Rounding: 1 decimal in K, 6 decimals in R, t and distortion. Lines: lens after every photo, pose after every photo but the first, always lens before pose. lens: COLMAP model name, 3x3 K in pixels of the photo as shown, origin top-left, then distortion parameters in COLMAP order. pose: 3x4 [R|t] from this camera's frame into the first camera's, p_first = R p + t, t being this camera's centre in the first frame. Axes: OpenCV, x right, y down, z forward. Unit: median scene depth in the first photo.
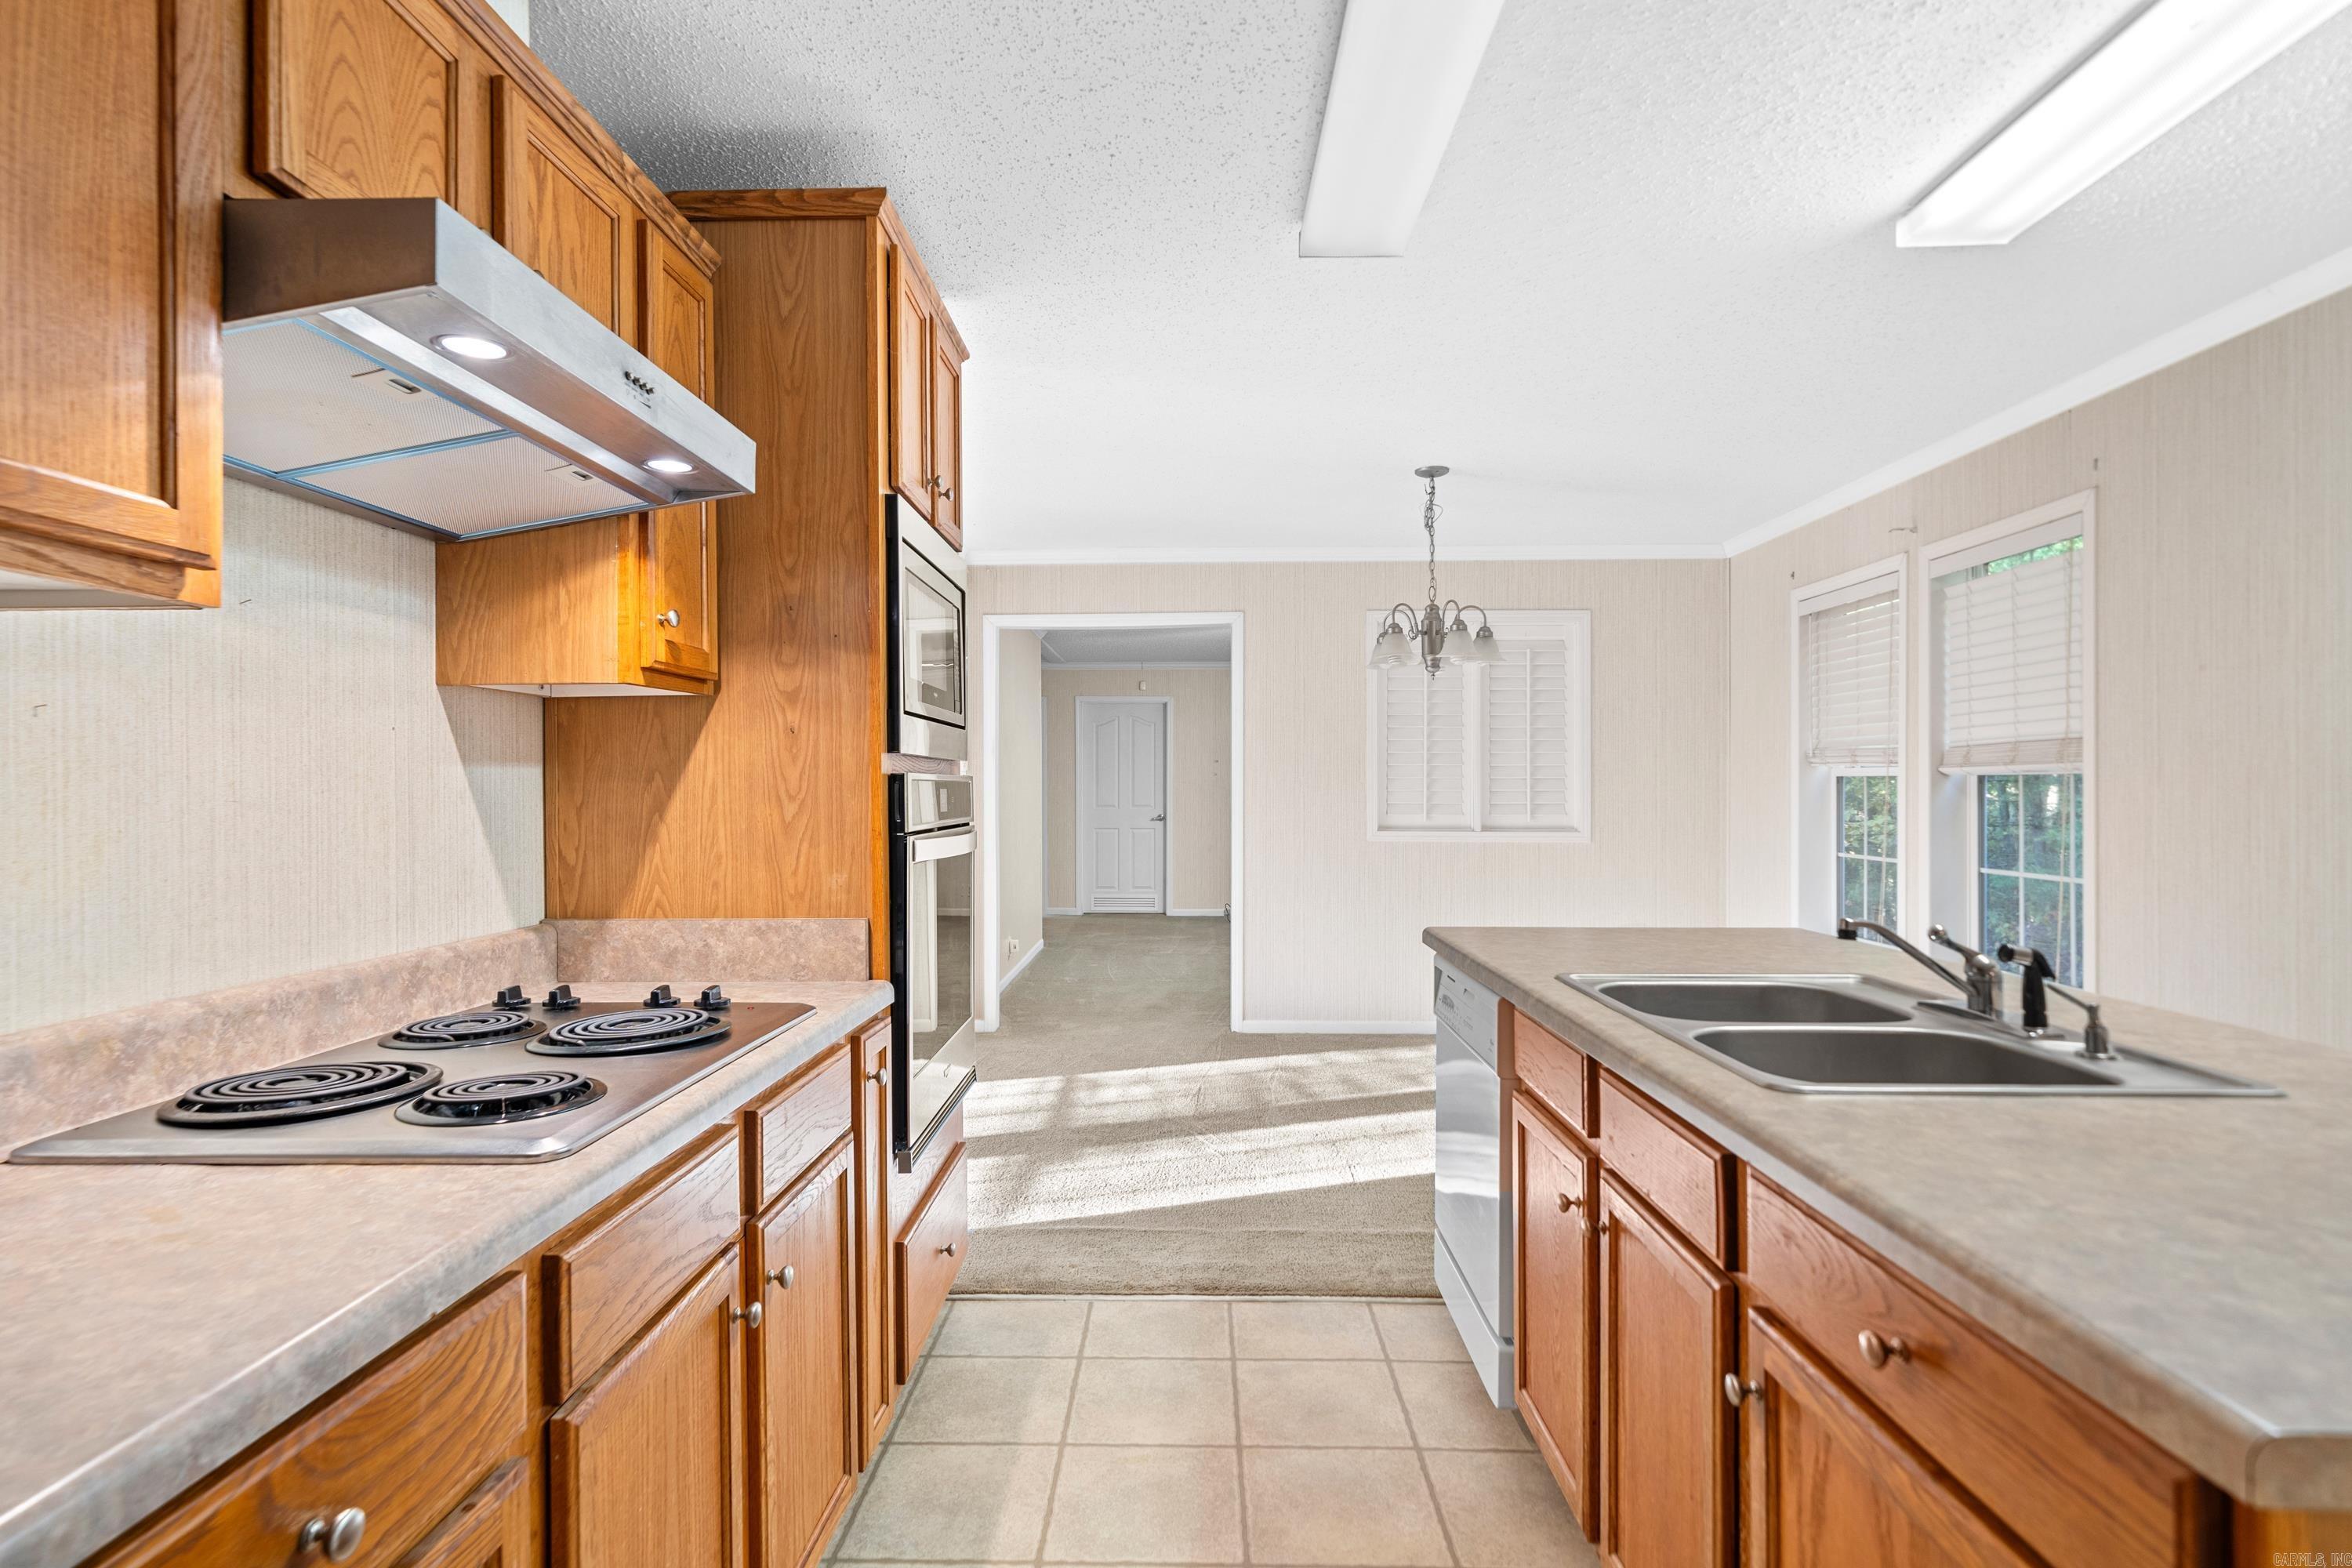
lens RADIAL K [[1184.4, 0, 1161.9], [0, 1184.4, 789.0], [0, 0, 1]] dist [0.000709, 0.000443]
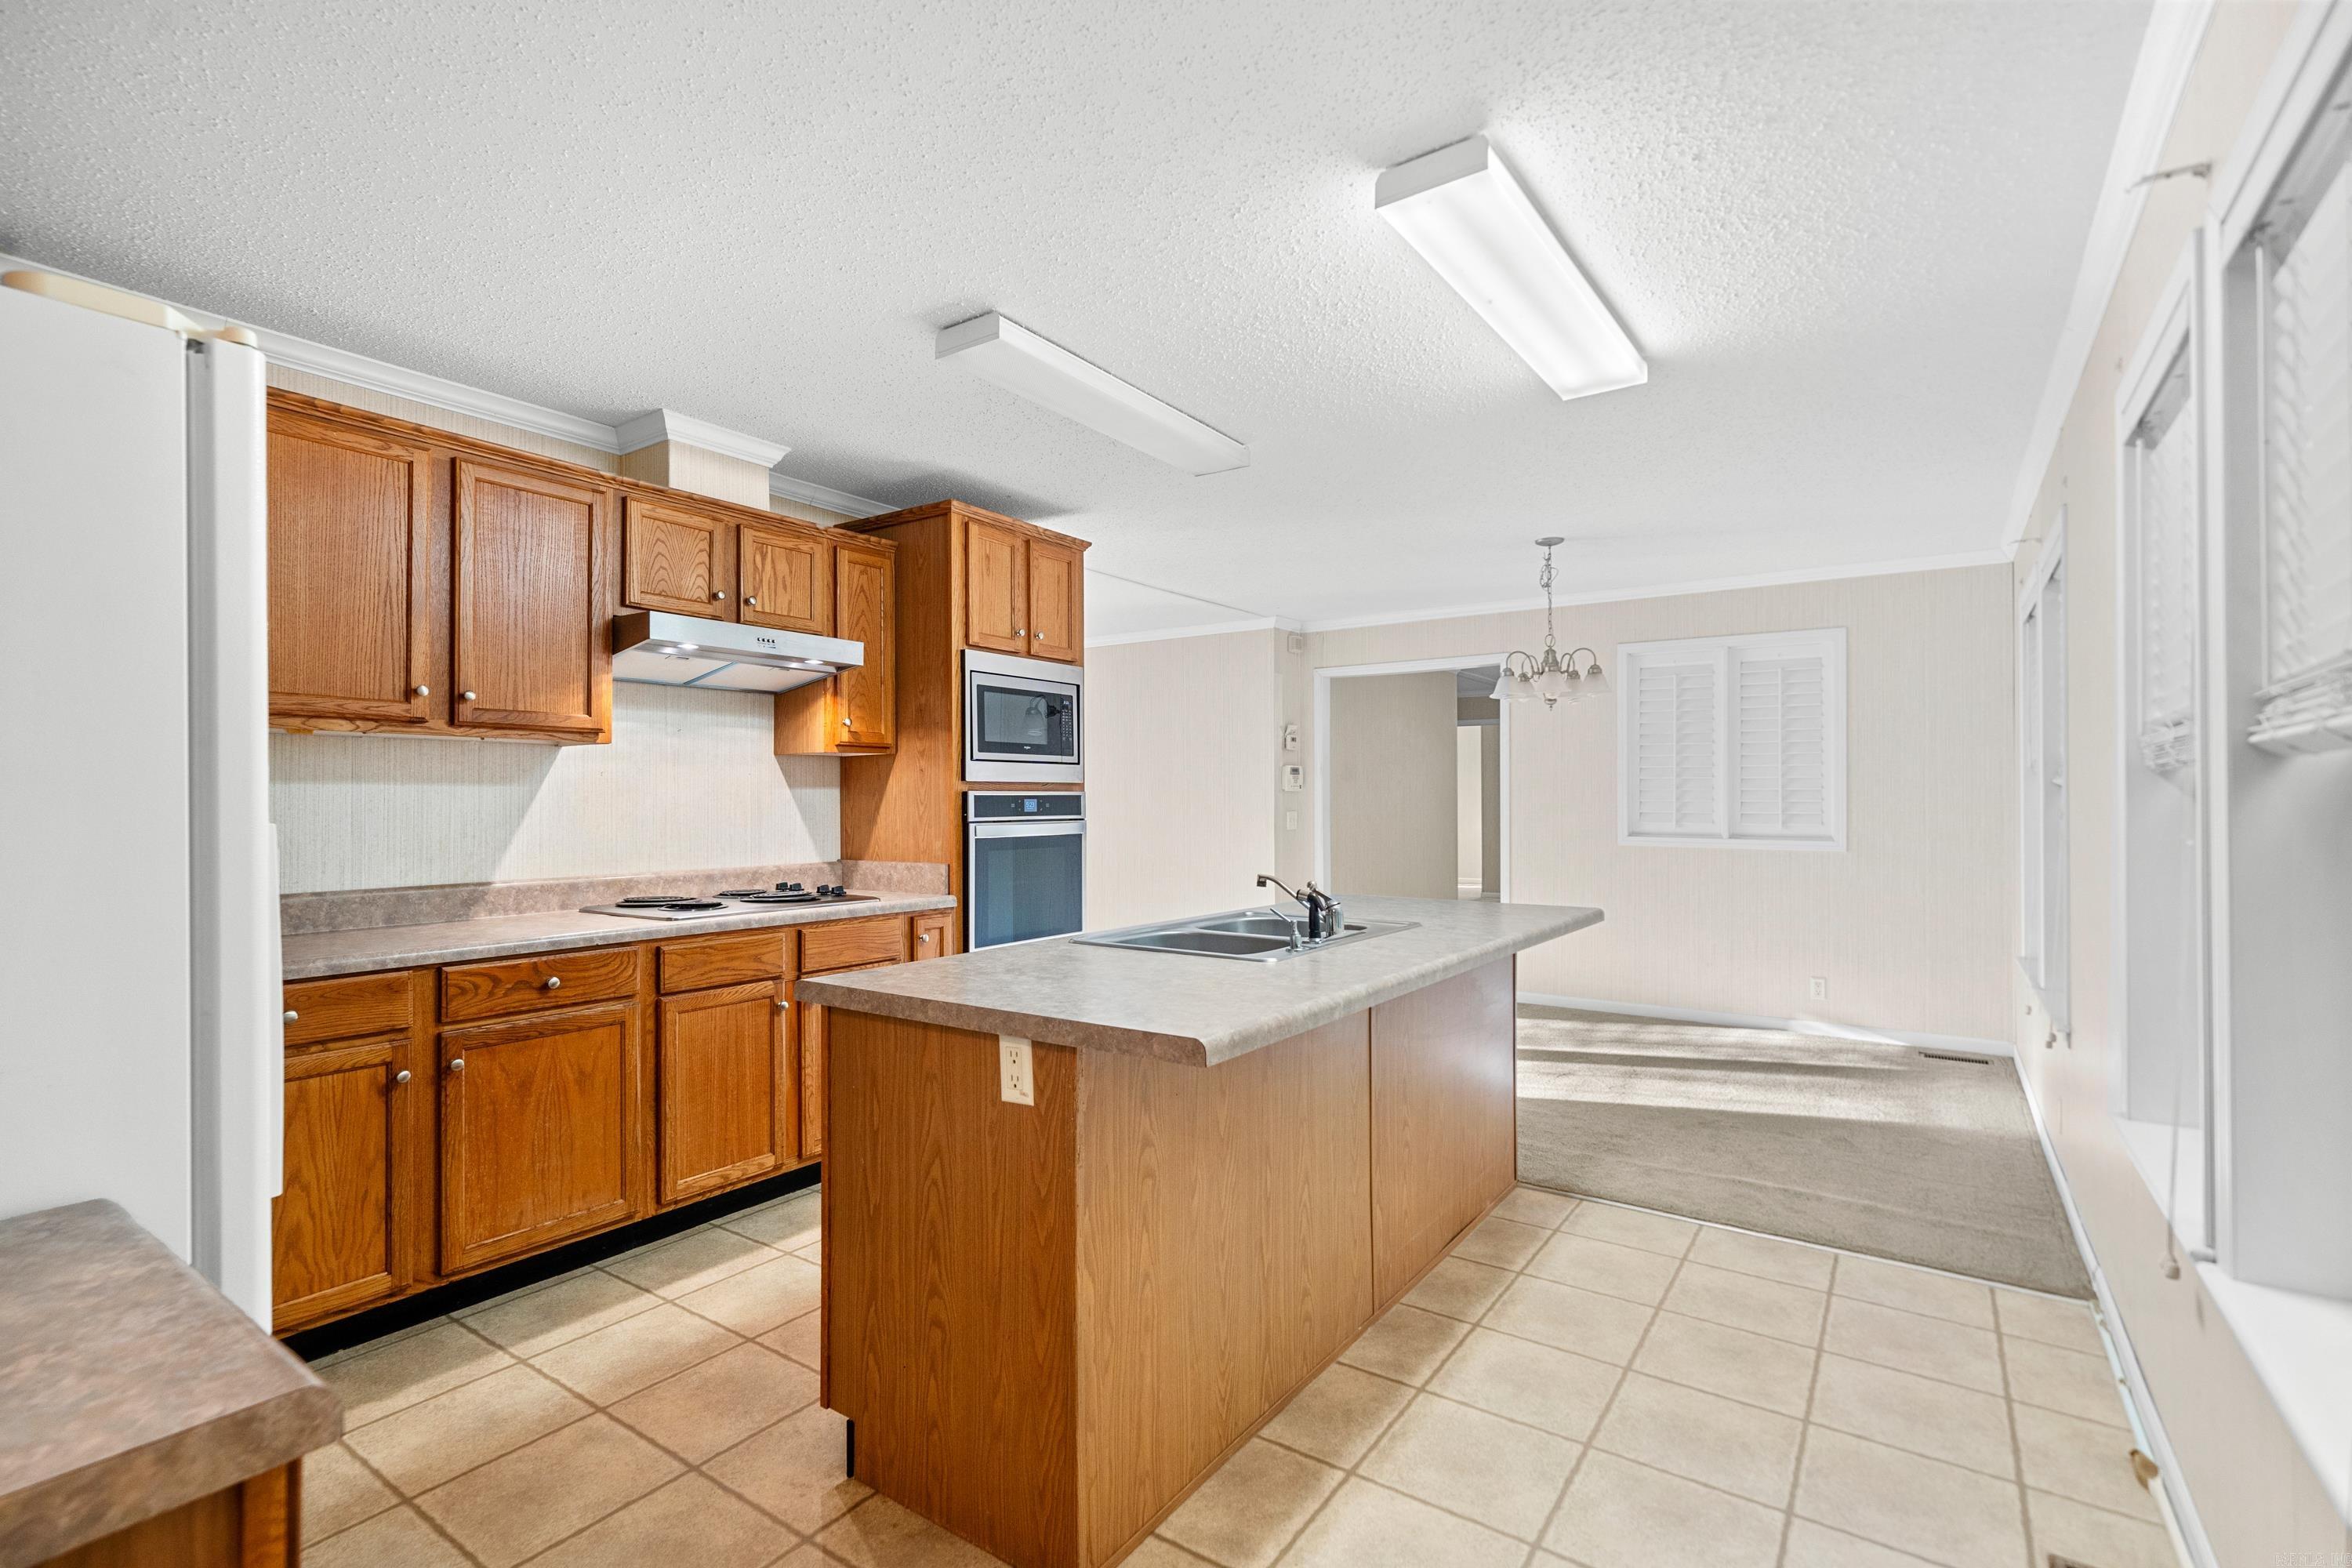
lens RADIAL K [[1076.1, 0, 1154.0], [0, 1076.1, 793.2], [0, 0, 1]] dist [-0.001923, -0.000296]
pose [[0.831406, -0.001095, -0.555664, 1.051640], [-0.001310, 0.999991, -0.003931, -0.003400], [0.555663, 0.003996, 0.831398, -0.316733]]
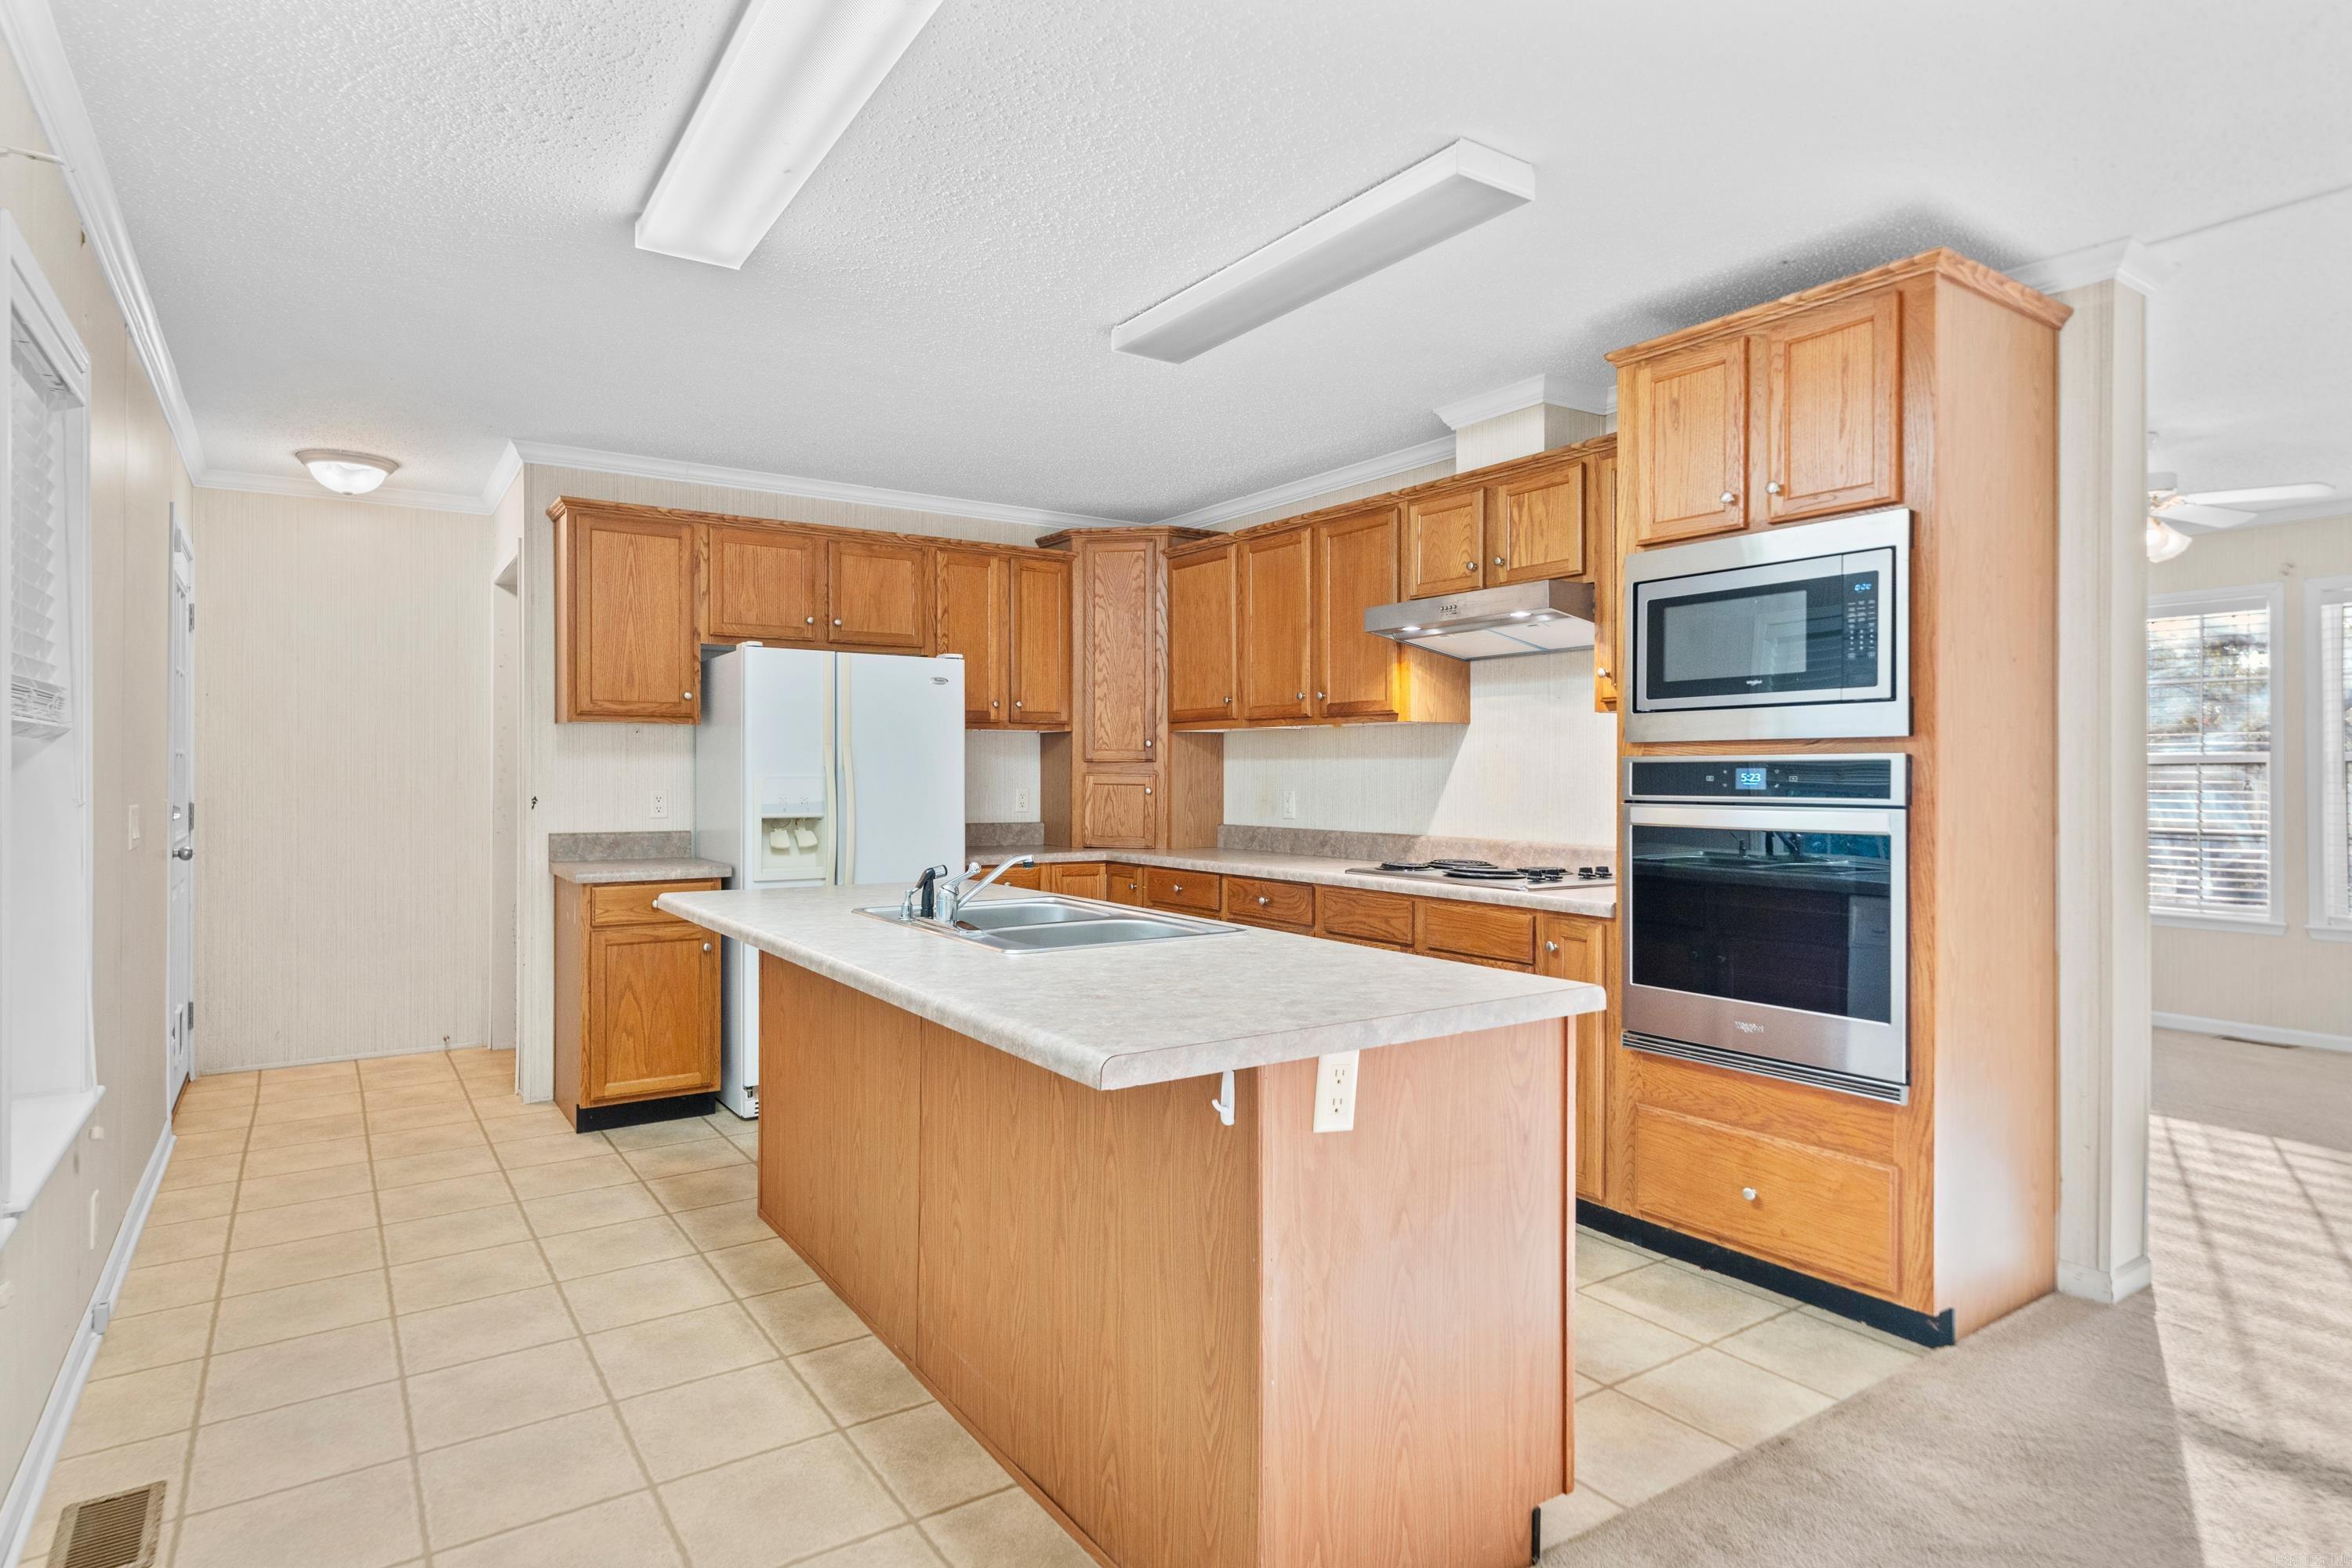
lens RADIAL K [[1263.9, 0, 1163.5], [0, 1263.9, 778.8], [0, 0, 1]] dist [0.004019, -0.001186]
pose [[-0.813866, 0.005542, -0.581026, 1.098040], [0.001929, 0.999975, 0.006836, 0.000621], [0.581049, 0.004443, -0.813856, 1.929746]]
